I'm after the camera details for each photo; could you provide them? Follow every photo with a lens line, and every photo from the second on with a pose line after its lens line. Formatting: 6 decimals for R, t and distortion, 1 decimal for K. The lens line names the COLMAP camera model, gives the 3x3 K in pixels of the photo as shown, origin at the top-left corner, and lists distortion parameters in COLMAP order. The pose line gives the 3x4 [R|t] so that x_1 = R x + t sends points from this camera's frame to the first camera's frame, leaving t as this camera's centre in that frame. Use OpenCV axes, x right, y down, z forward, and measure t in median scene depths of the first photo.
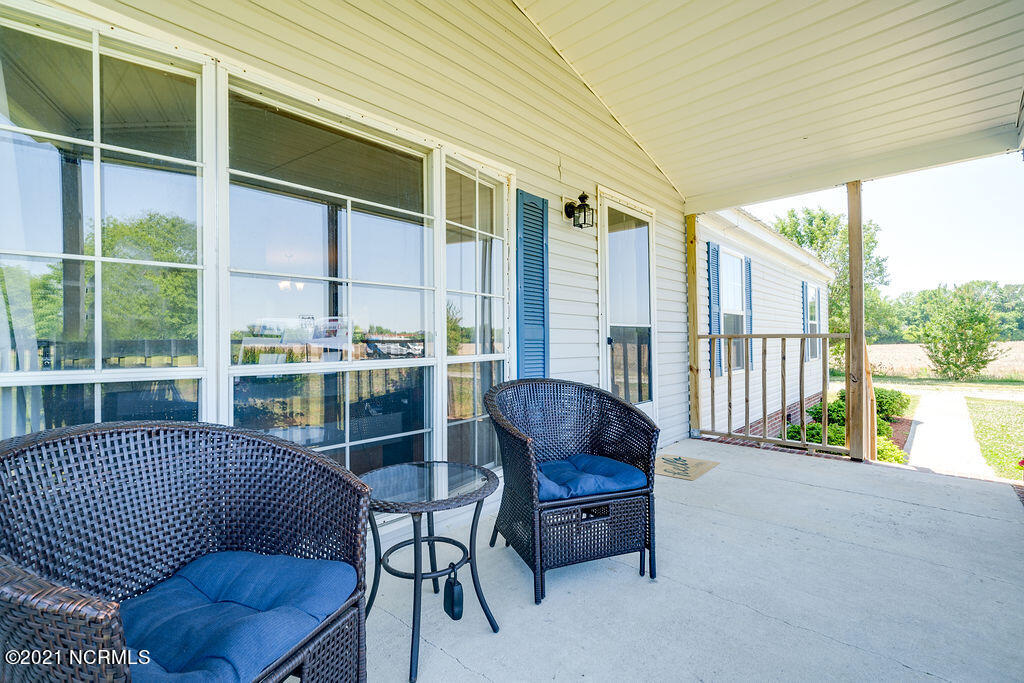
lens RADIAL K [[464.4, 0, 512.0], [0, 464.4, 341.5], [0, 0, 1]] dist [-0.001513, -0.000321]
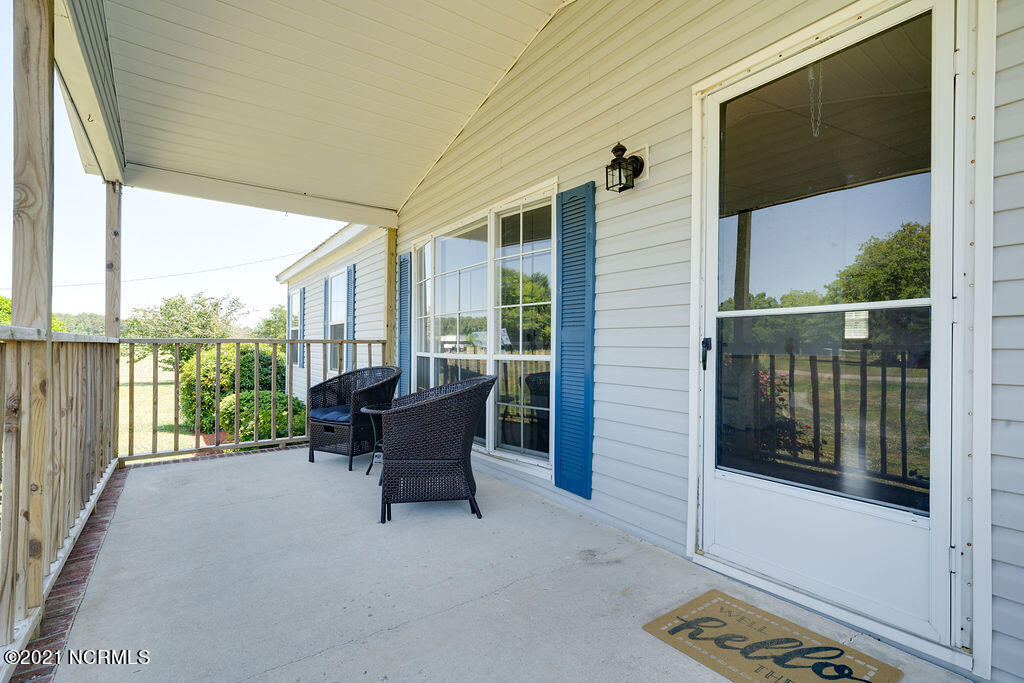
lens RADIAL K [[464.4, 0, 512.0], [0, 464.4, 341.5], [0, 0, 1]] dist [-0.001513, -0.000321]
pose [[-0.198008, 0.003486, -0.980194, 0.959094], [0.002653, 0.999992, 0.003021, -0.008042], [0.980197, -0.002002, -0.198016, 1.026236]]
